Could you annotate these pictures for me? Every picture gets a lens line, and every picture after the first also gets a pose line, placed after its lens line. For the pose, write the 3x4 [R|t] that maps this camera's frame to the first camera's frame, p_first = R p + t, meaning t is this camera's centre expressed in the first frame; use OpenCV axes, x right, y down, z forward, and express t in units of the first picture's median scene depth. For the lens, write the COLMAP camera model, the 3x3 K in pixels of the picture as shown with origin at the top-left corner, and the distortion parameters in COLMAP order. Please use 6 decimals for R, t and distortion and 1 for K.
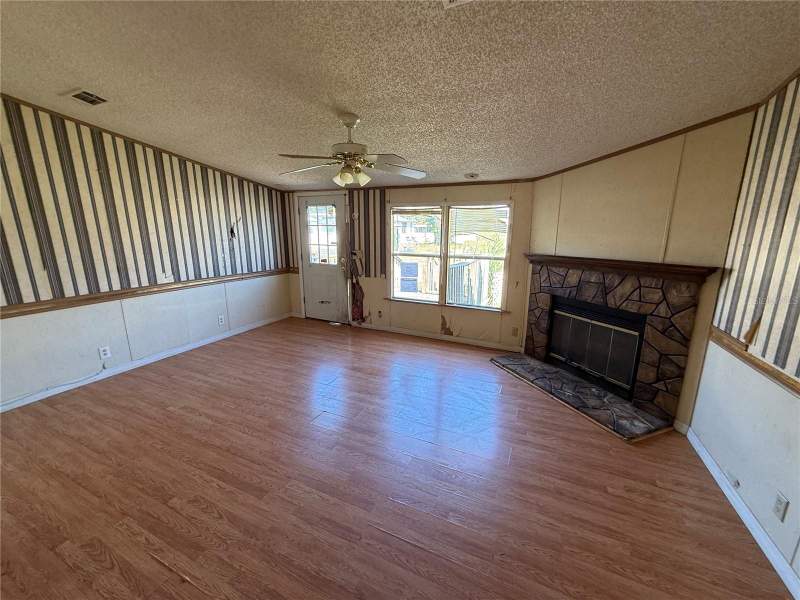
lens RADIAL K [[318.9, 0, 401.2], [0, 318.9, 300.7], [0, 0, 1]] dist [0.001371, -0.000325]
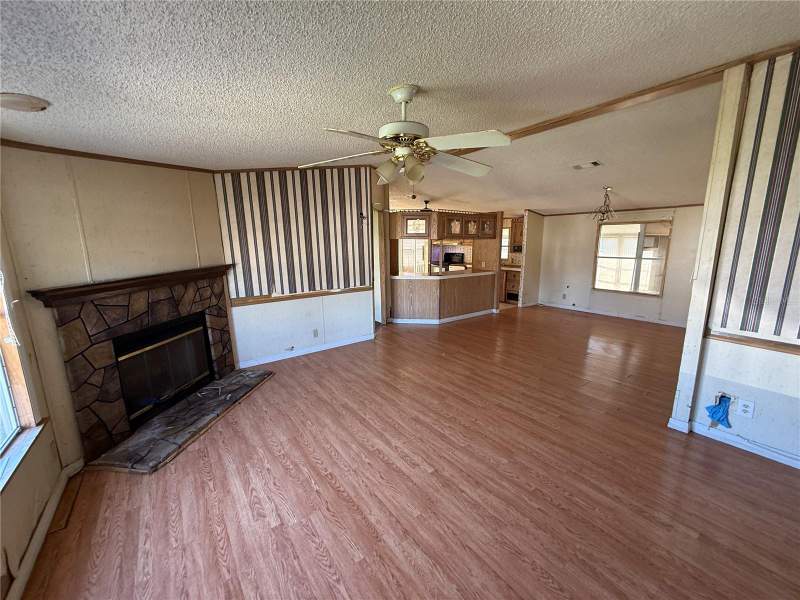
lens RADIAL K [[318.9, 0, 401.6], [0, 318.9, 299.8], [0, 0, 1]] dist [0.001371, -0.000325]
pose [[-0.879515, -0.082697, 0.468631, -0.363388], [0.109625, 0.923088, 0.368634, -0.266908], [-0.463073, 0.375593, -0.802803, 1.181625]]
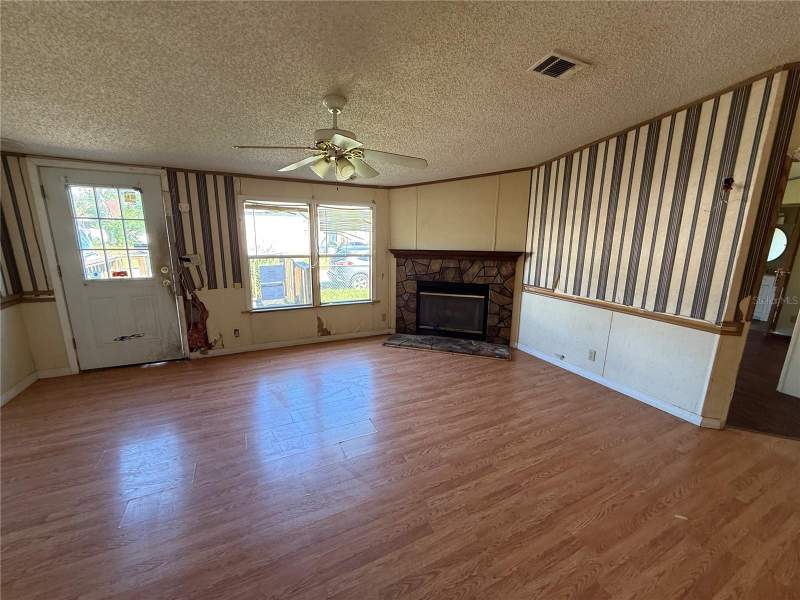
lens RADIAL K [[318.9, 0, 398.9], [0, 318.9, 300.3], [0, 0, 1]] dist [0.001371, -0.000325]
pose [[0.629331, -0.158732, 0.760754, -0.539953], [0.154470, 0.984936, 0.077724, -0.050168], [-0.761631, 0.068599, 0.644370, 0.227822]]
